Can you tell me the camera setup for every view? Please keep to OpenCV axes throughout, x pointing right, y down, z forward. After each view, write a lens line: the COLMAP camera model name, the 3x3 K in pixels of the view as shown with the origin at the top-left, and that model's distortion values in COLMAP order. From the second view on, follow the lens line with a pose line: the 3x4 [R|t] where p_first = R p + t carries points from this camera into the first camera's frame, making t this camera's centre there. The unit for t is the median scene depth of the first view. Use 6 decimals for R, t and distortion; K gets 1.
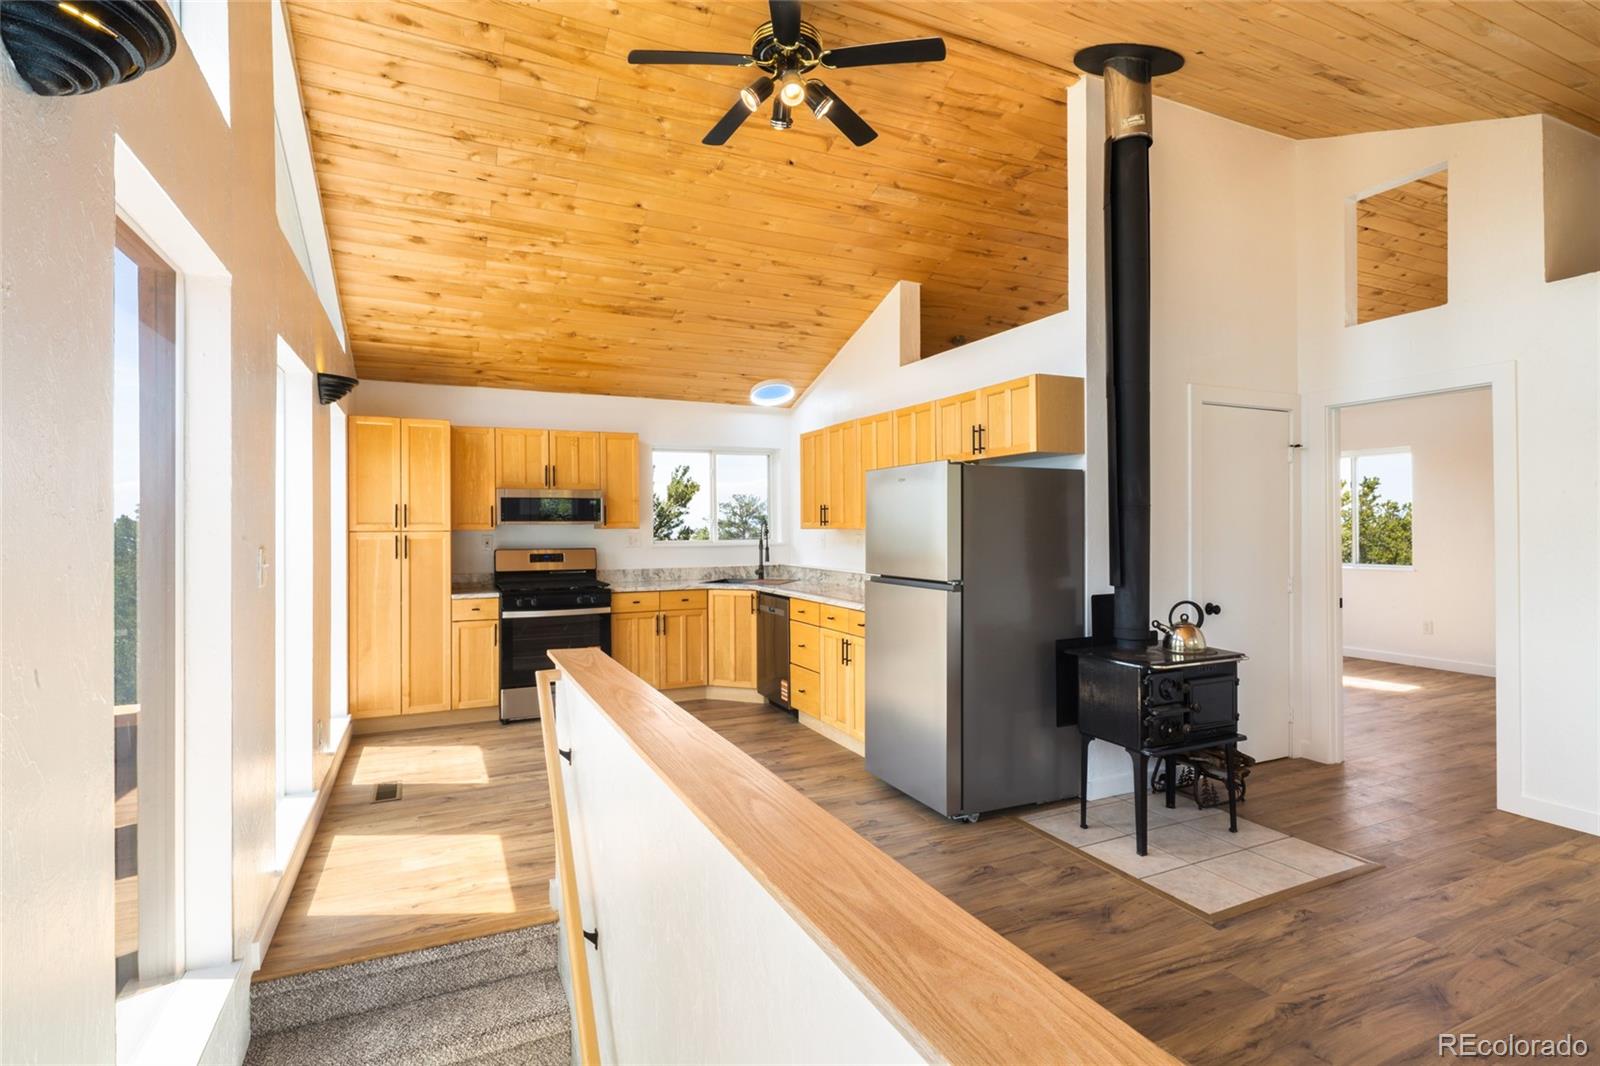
lens RADIAL K [[774.5, 0, 801.3], [0, 774.5, 520.0], [0, 0, 1]] dist [0.000803, -0.000313]
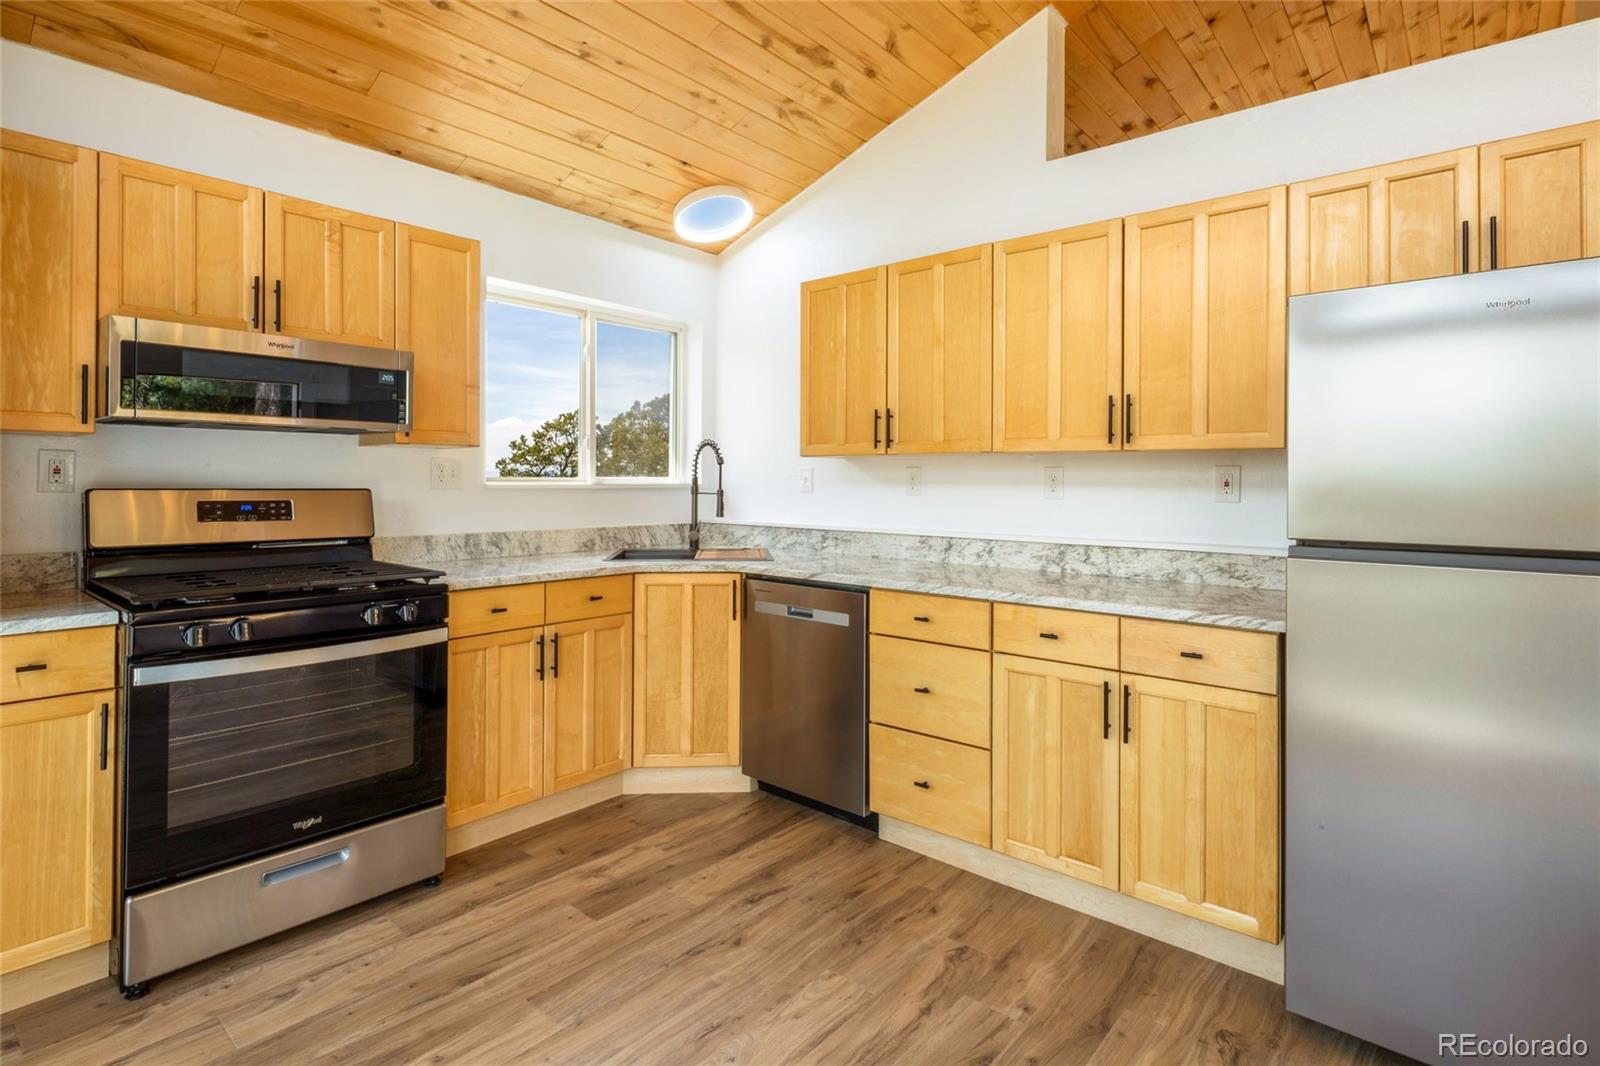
lens RADIAL K [[796.5, 0, 808.1], [0, 796.5, 477.4], [0, 0, 1]] dist [0.000014, -0.001419]
pose [[0.909974, 0.014300, 0.414420, -0.255426], [-0.016437, 0.999864, 0.001590, 0.028566], [-0.414341, -0.008258, 0.910084, 0.545719]]
